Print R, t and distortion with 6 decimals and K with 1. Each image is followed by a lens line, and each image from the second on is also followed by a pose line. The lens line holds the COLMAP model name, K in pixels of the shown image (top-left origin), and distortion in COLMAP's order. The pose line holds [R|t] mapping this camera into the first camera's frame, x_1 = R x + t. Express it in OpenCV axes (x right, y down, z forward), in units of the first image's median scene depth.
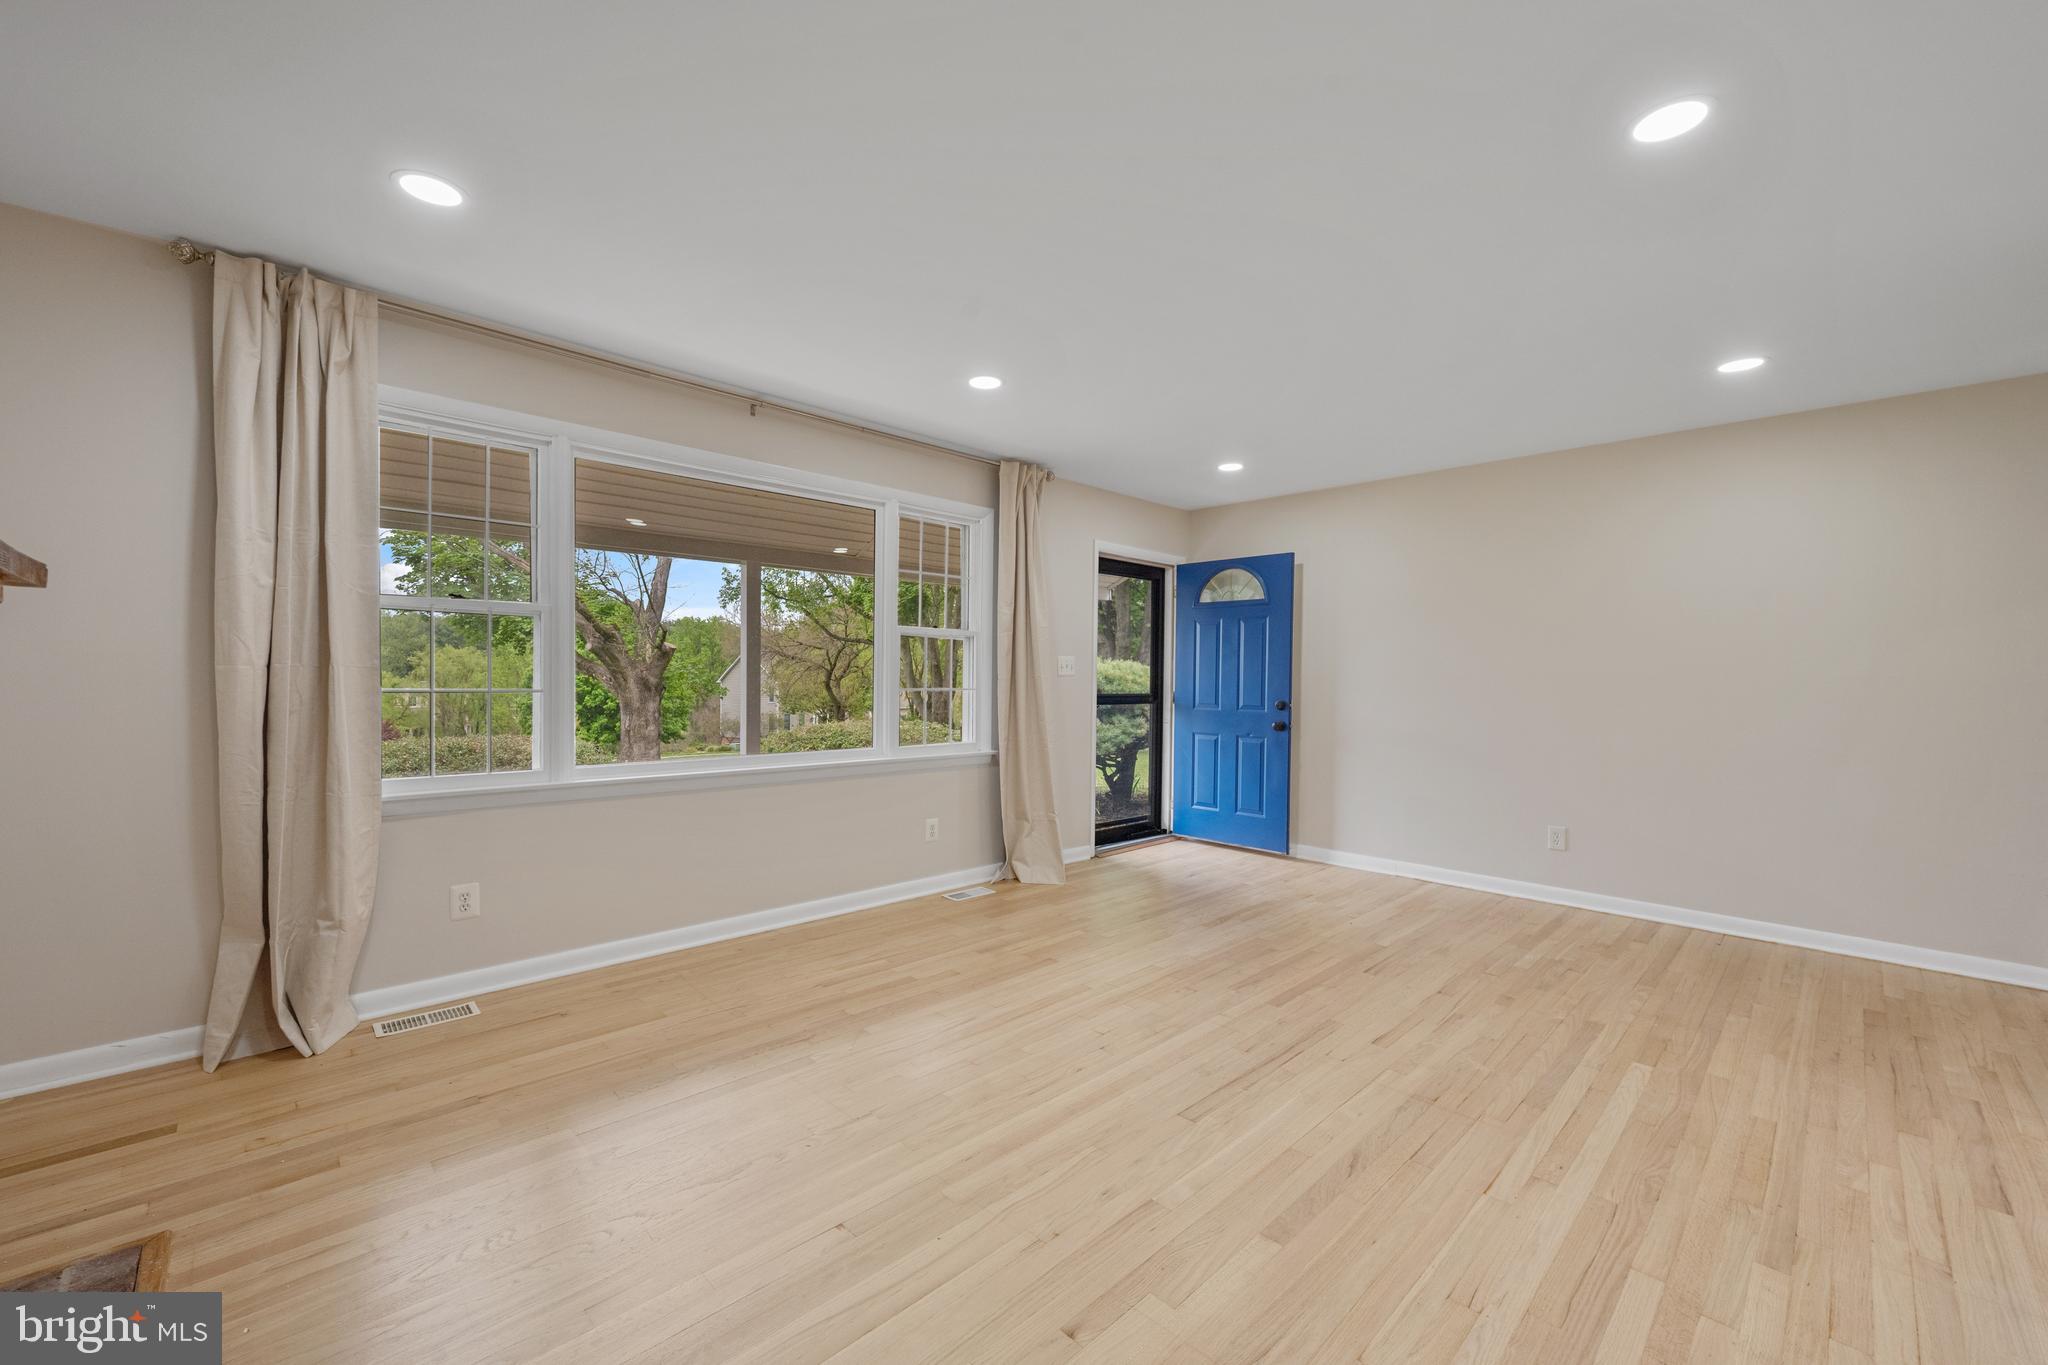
lens RADIAL K [[808.8, 0, 1015.3], [0, 808.8, 677.1], [0, 0, 1]] dist [-0.008274, 0.000400]
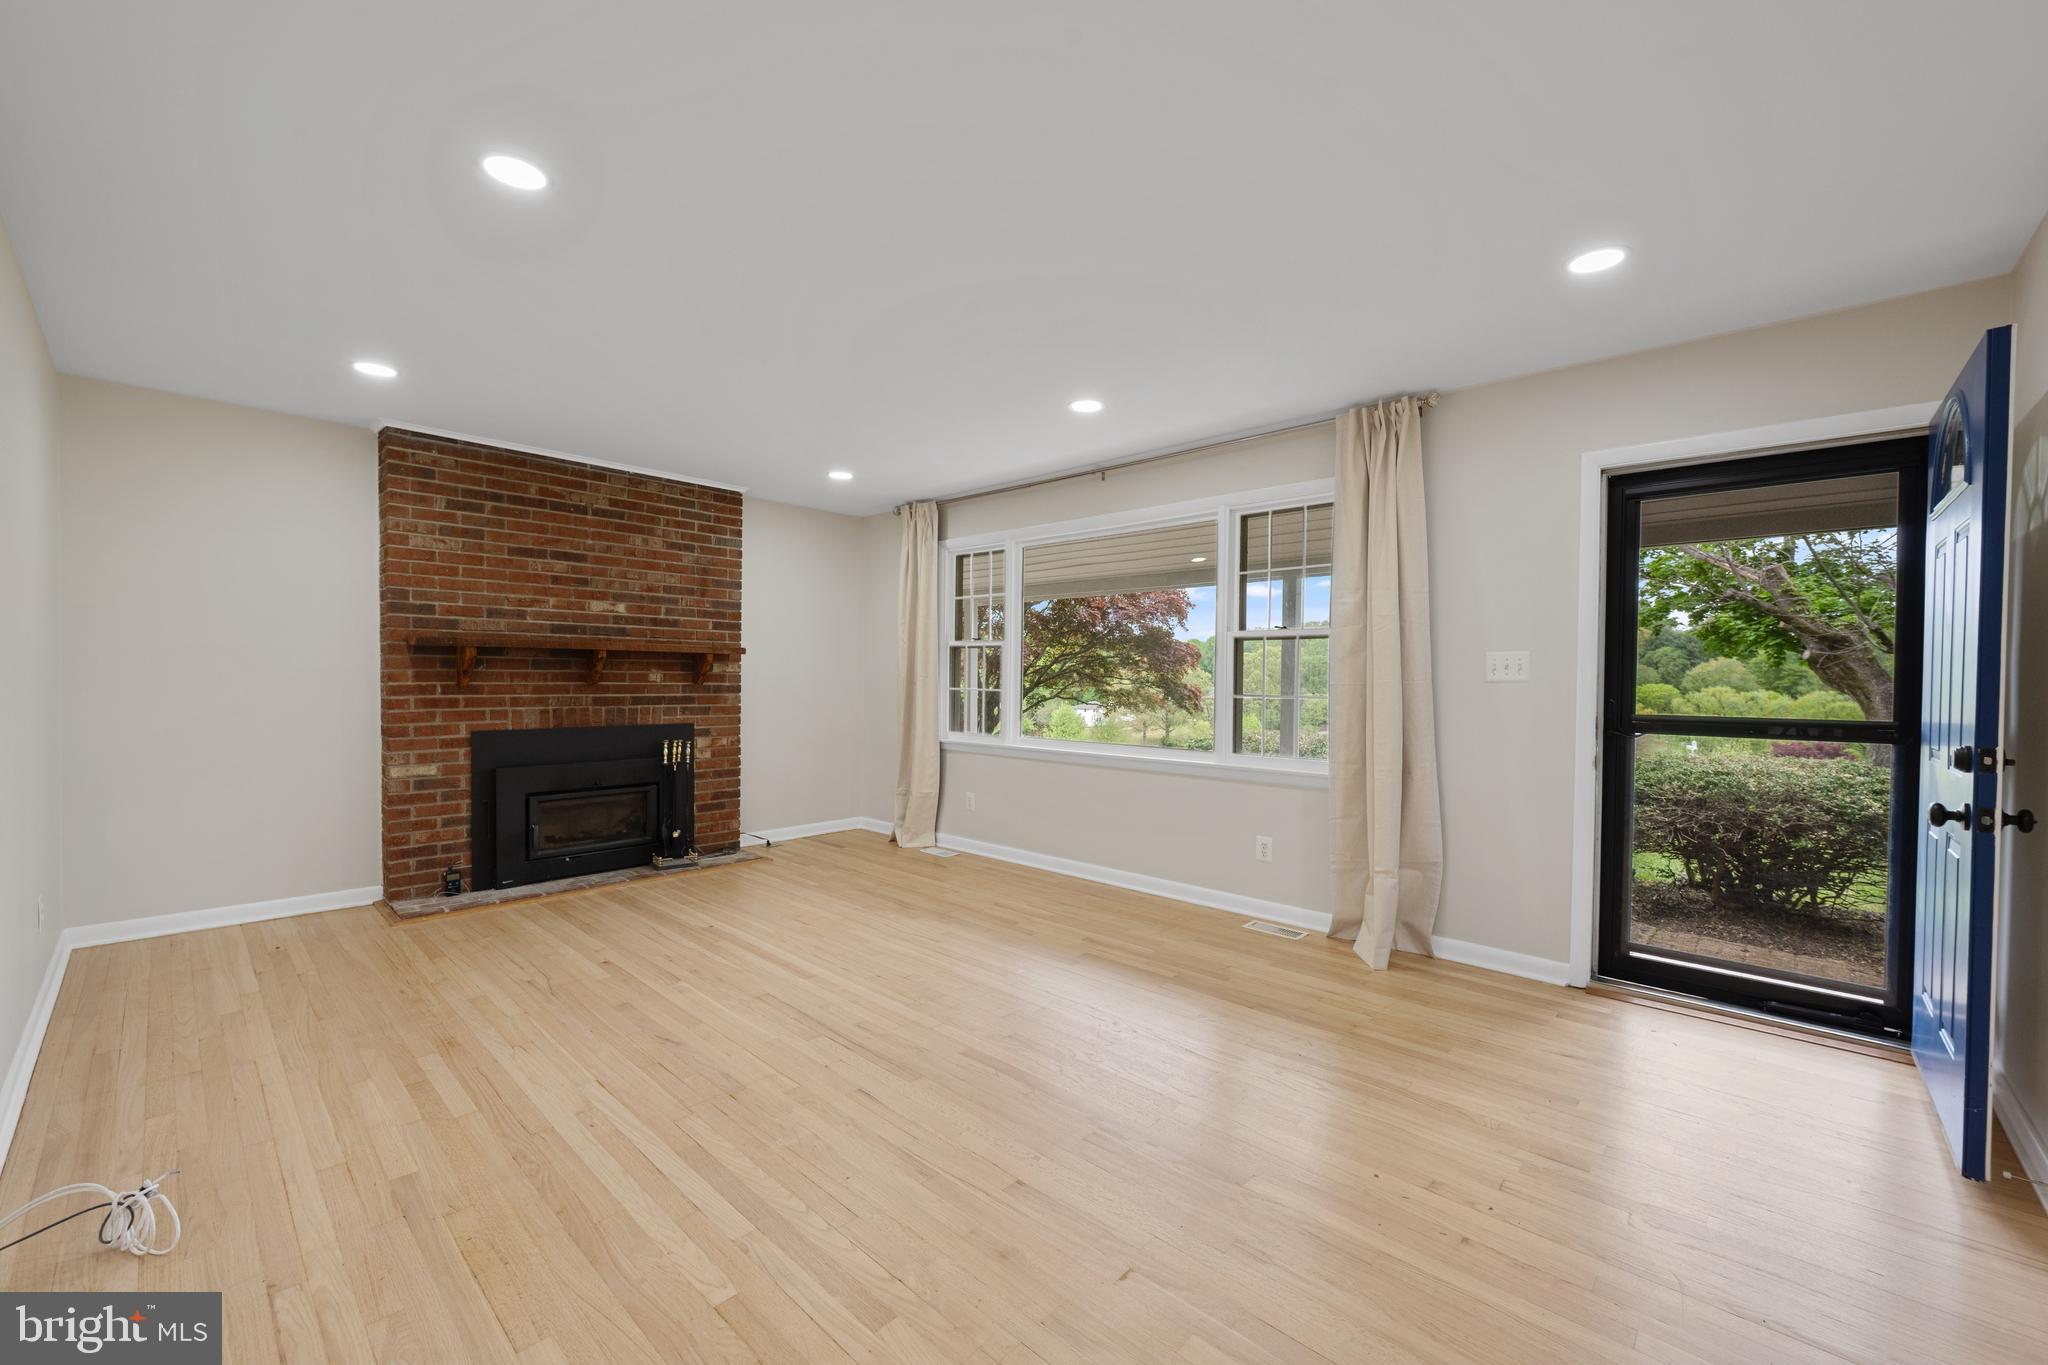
lens RADIAL K [[808.8, 0, 1024.6], [0, 808.8, 692.7], [0, 0, 1]] dist [-0.008274, 0.000400]
pose [[0.061234, 0.007679, -0.998094, 0.754210], [-0.010683, 0.999918, 0.007038, 0.007308], [0.998066, 0.010232, 0.061311, 0.636136]]
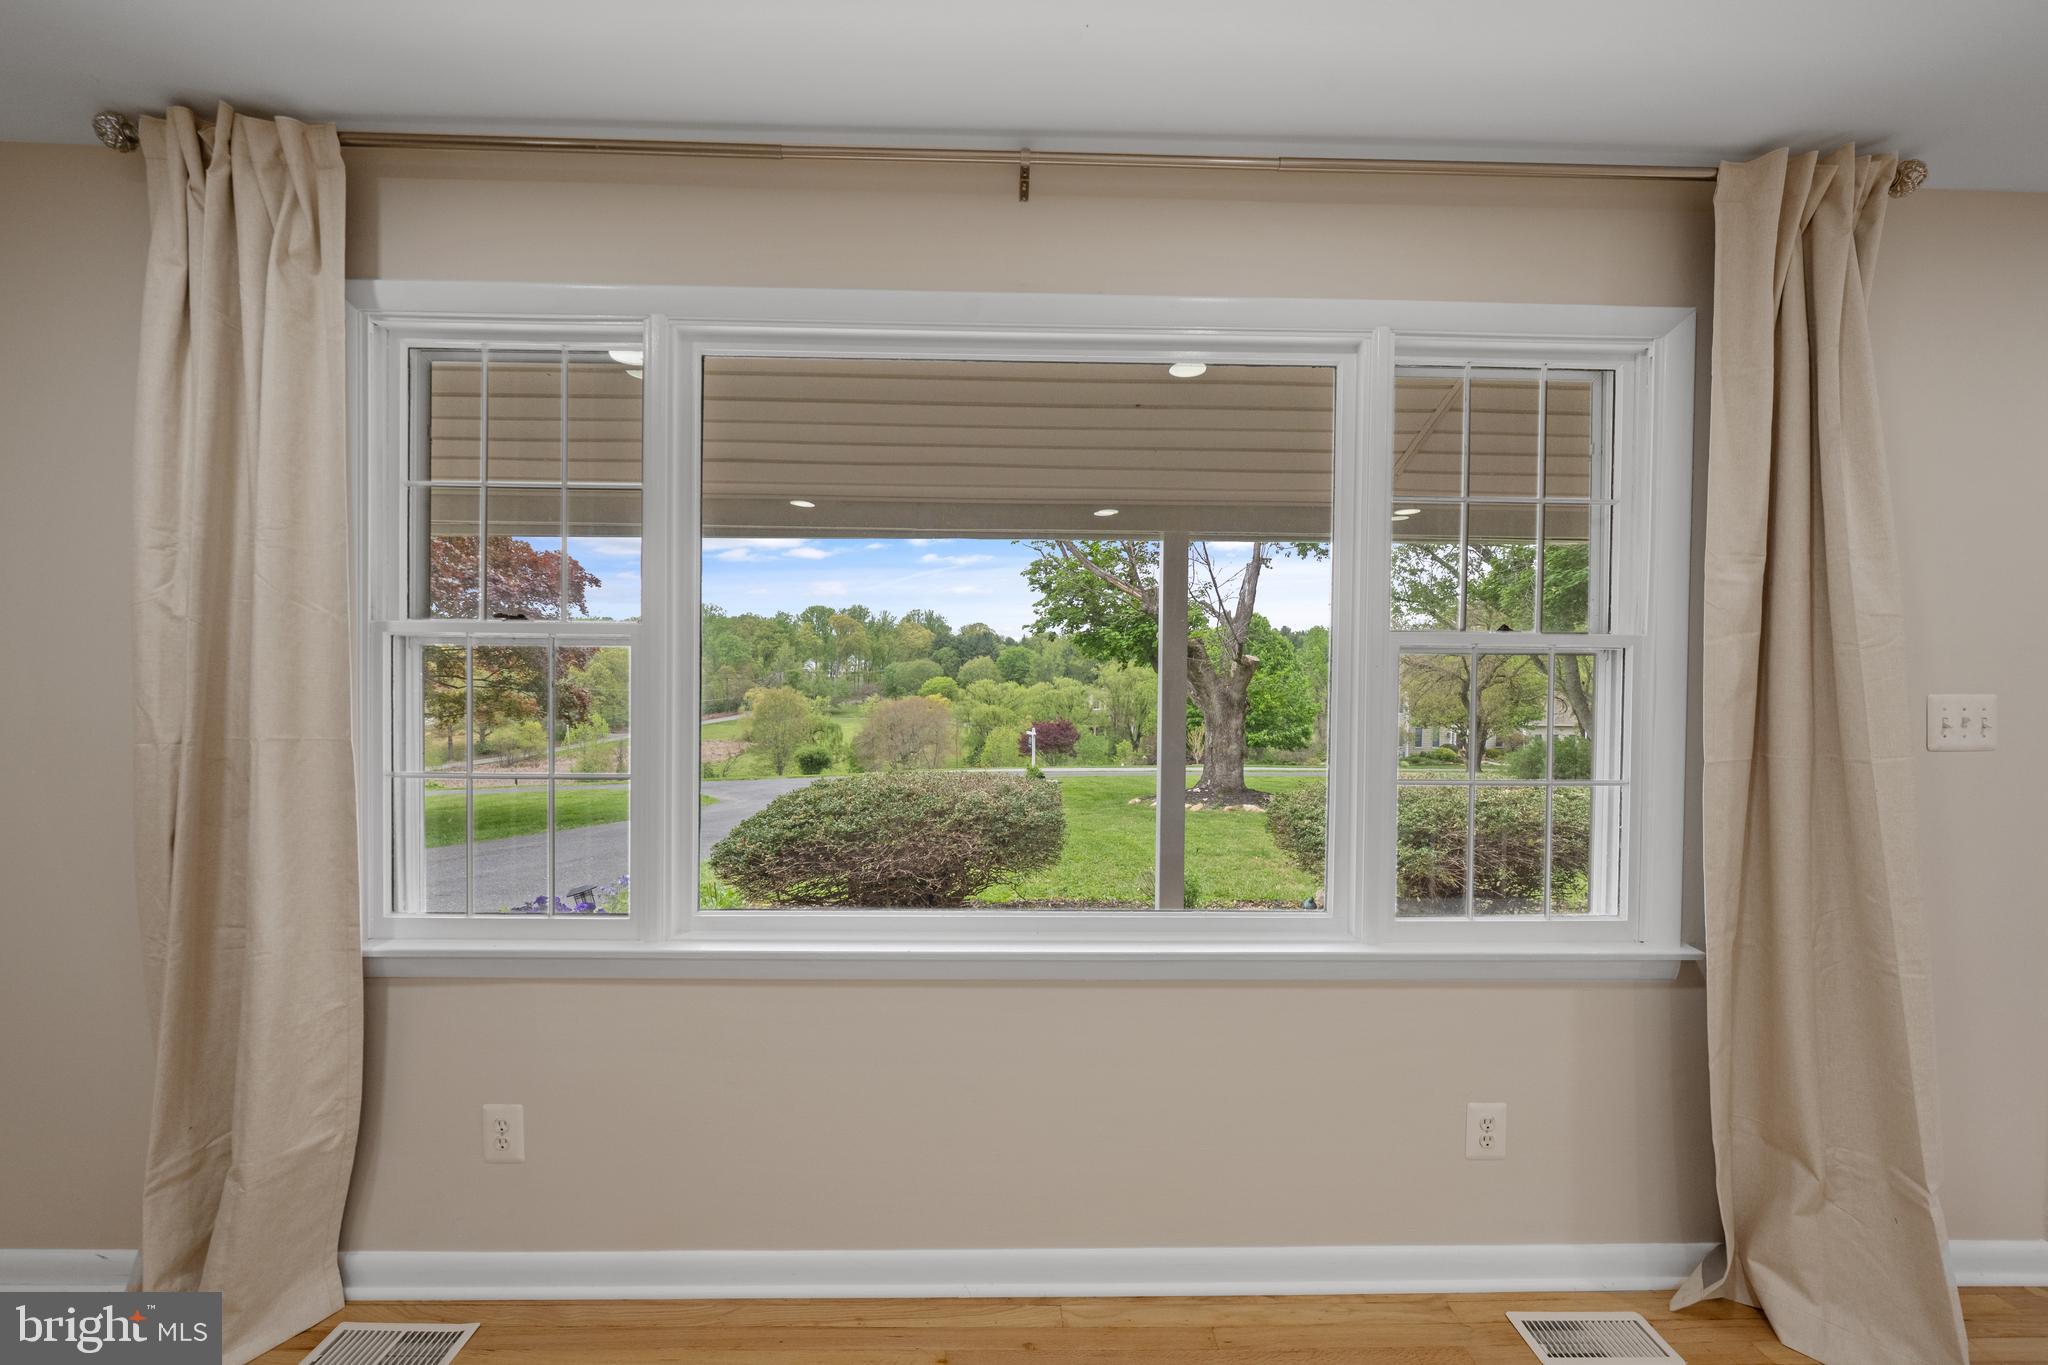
lens RADIAL K [[808.8, 0, 1019.6], [0, 808.8, 694.3], [0, 0, 1]] dist [-0.008274, 0.000400]
pose [[0.737641, 0.009186, -0.675131, -0.004633], [-0.001395, 0.999926, 0.012082, -0.032371], [0.675192, -0.007971, 0.737599, 0.519232]]
